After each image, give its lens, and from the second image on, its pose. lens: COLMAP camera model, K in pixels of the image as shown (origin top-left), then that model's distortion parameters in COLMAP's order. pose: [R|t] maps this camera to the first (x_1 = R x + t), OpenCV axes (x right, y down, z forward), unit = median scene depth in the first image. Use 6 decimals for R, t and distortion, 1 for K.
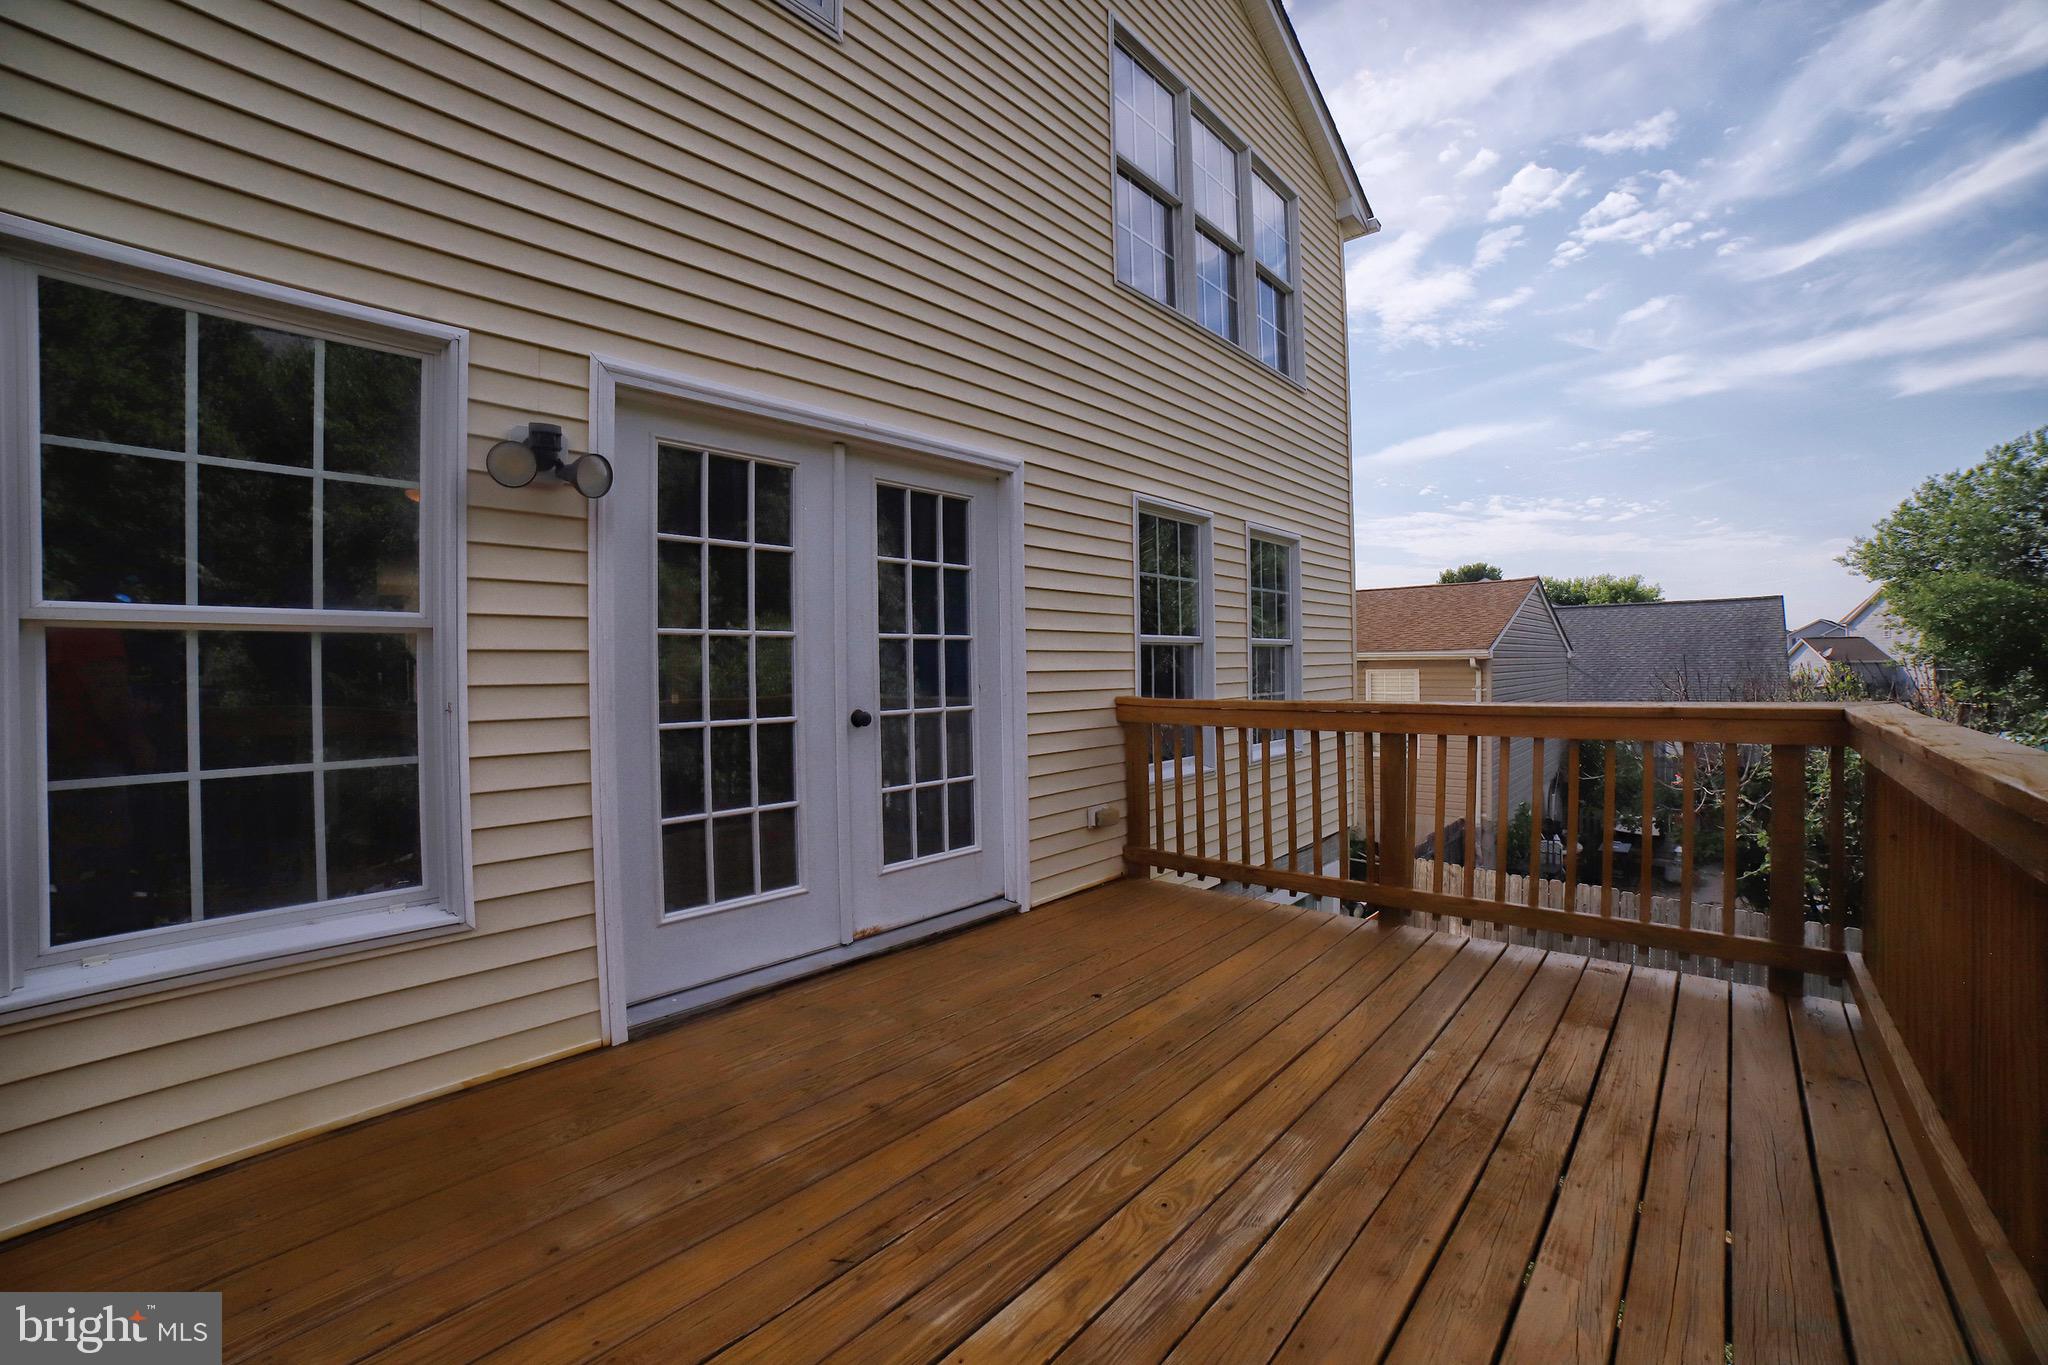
lens RADIAL K [[826.6, 0, 1023.2], [0, 826.6, 662.7], [0, 0, 1]] dist [-0.106314, 0.039252]
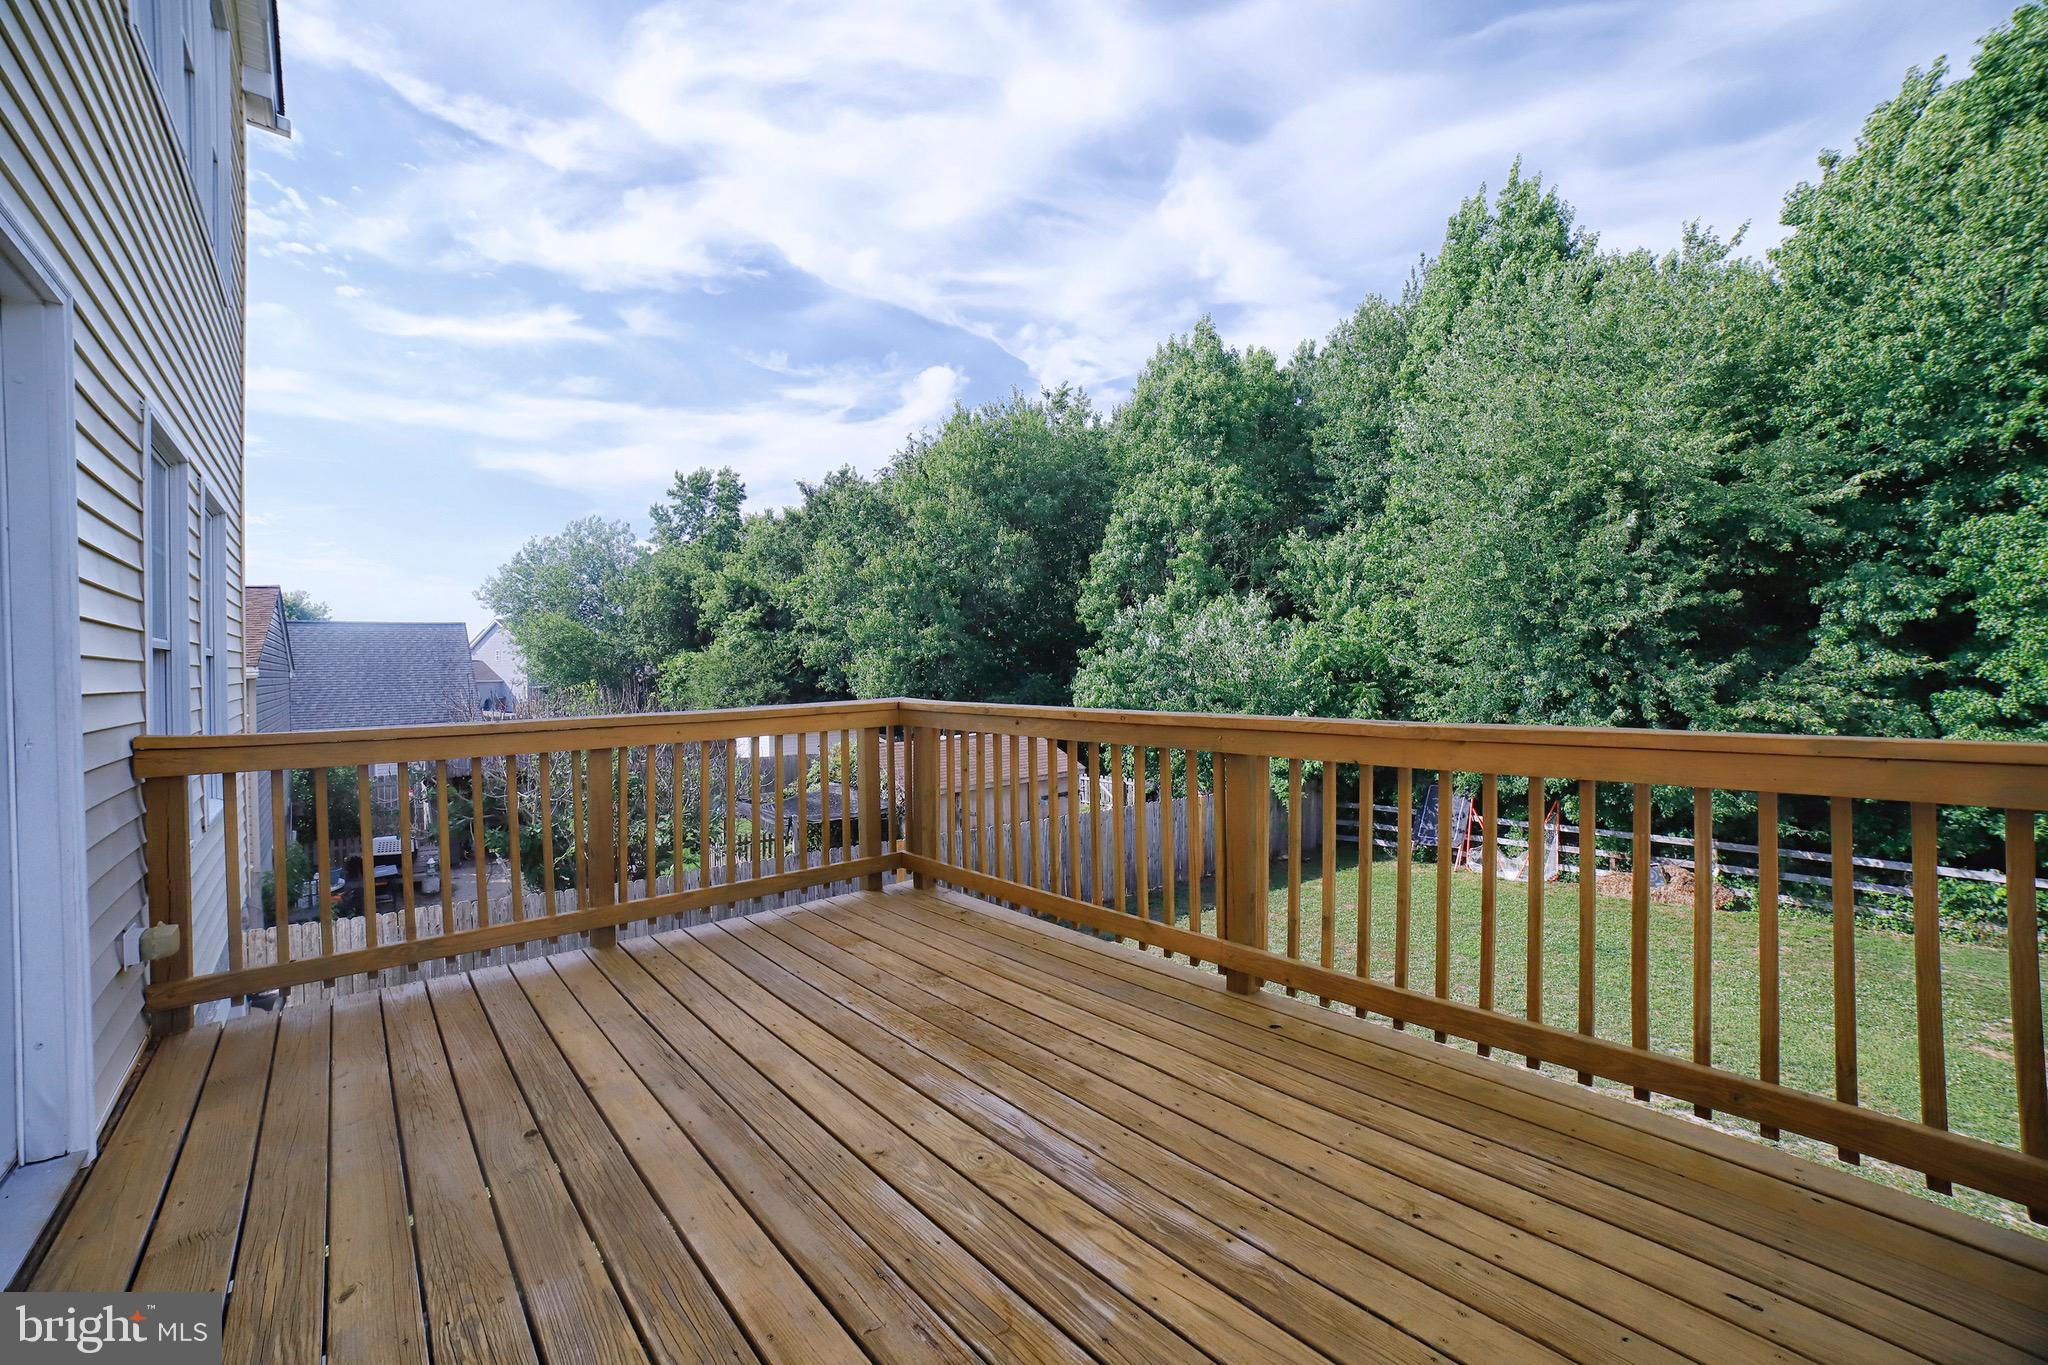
lens RADIAL K [[826.6, 0, 1023.2], [0, 826.6, 662.7], [0, 0, 1]] dist [-0.106314, 0.039252]
pose [[0.082961, 0.018566, 0.996380, -0.180313], [0.007551, 0.999786, -0.019258, 0.002940], [-0.996524, 0.009121, 0.082803, 0.161419]]
